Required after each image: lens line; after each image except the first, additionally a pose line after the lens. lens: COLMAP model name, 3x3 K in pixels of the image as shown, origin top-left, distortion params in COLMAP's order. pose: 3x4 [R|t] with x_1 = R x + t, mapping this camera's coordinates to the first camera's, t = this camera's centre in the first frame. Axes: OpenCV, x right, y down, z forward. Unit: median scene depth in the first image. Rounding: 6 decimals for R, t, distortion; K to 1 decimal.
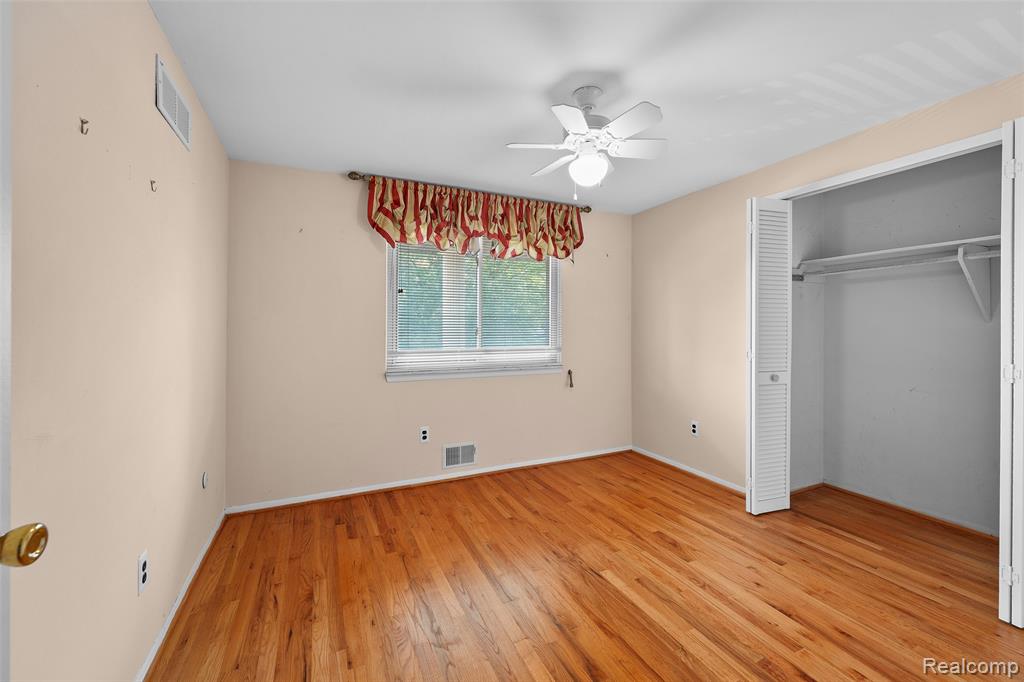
lens RADIAL K [[408.0, 0, 510.0], [0, 408.0, 333.2], [0, 0, 1]] dist [-0.000381, 0.000163]
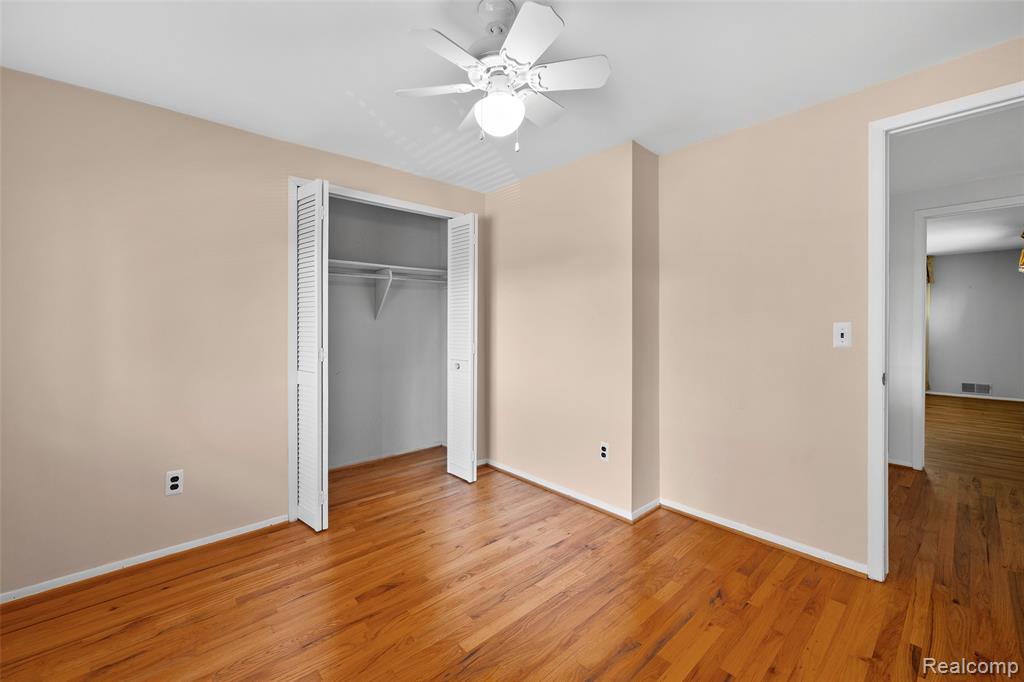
lens RADIAL K [[408.0, 0, 509.3], [0, 408.0, 330.5], [0, 0, 1]] dist [-0.000381, 0.000163]
pose [[-0.282867, -0.010509, 0.959102, -0.433146], [0.016356, 0.999742, 0.015779, -0.005635], [-0.959020, 0.020151, -0.282622, 0.965812]]
